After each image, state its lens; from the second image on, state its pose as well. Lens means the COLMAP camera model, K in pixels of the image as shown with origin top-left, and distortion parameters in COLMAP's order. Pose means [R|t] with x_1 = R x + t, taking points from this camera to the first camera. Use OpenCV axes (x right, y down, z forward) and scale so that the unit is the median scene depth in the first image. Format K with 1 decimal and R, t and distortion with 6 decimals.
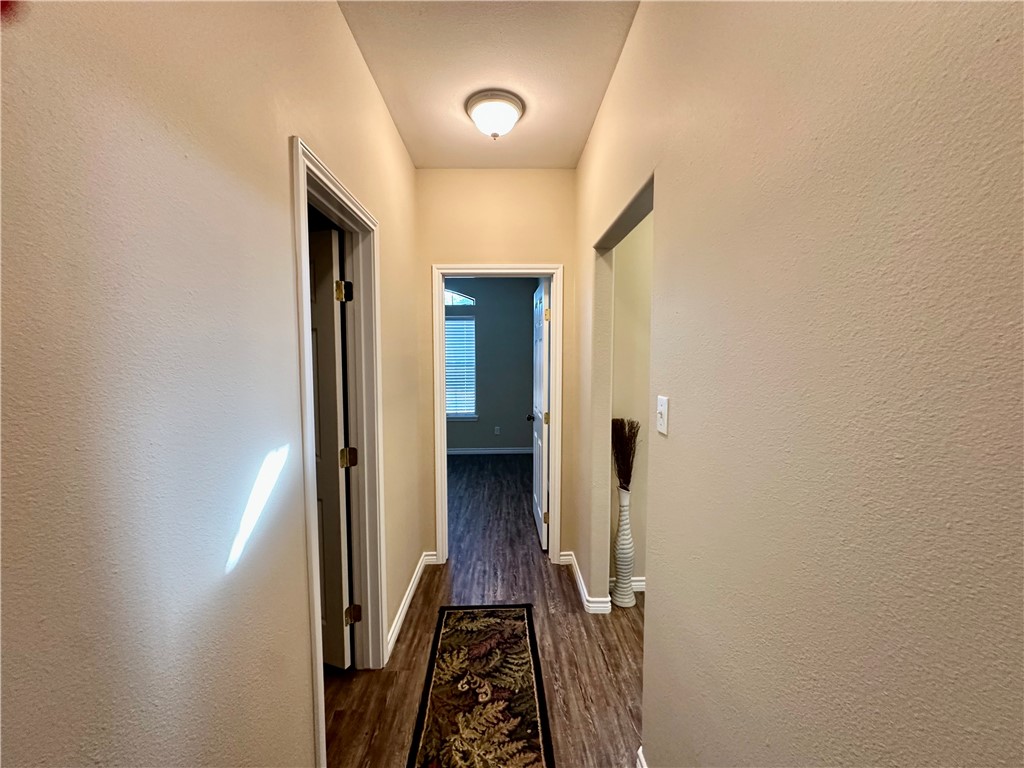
lens RADIAL K [[409.2, 0, 512.2], [0, 409.2, 386.2], [0, 0, 1]] dist [0.000034, 0.000002]
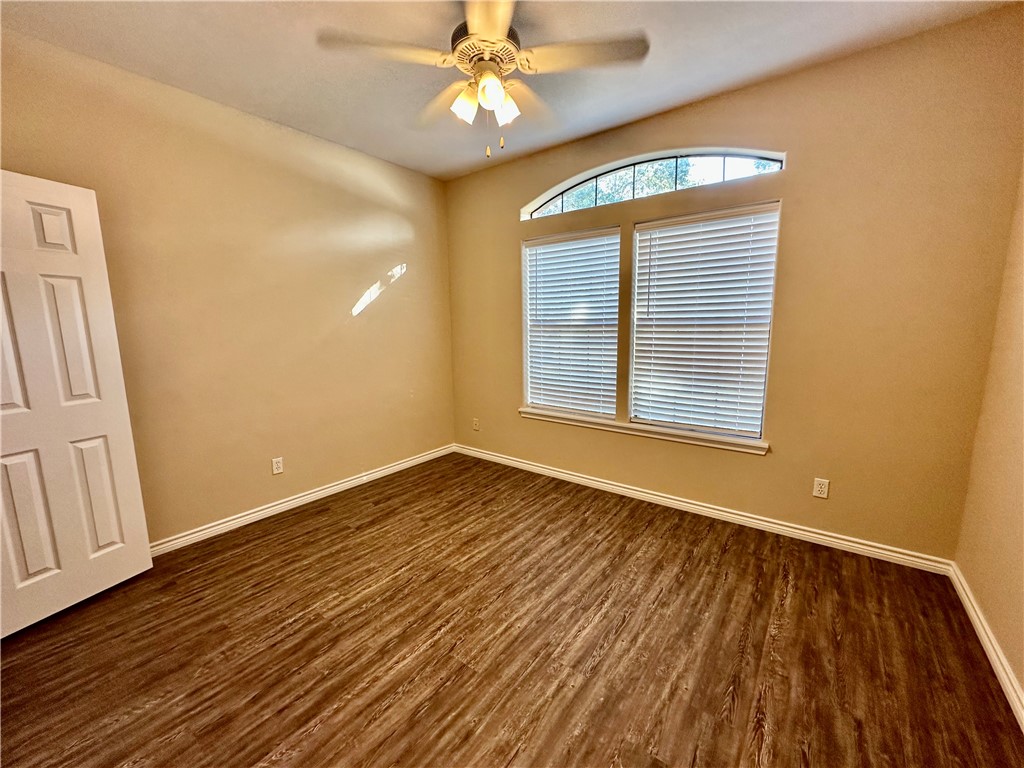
lens RADIAL K [[409.2, 0, 509.2], [0, 409.2, 383.8], [0, 0, 1]] dist [0.000034, 0.000002]
pose [[0.782669, 0.085477, -0.616541, -0.038823], [-0.029862, 0.994542, 0.099975, -0.026205], [0.621721, -0.059836, 0.780950, 0.527582]]
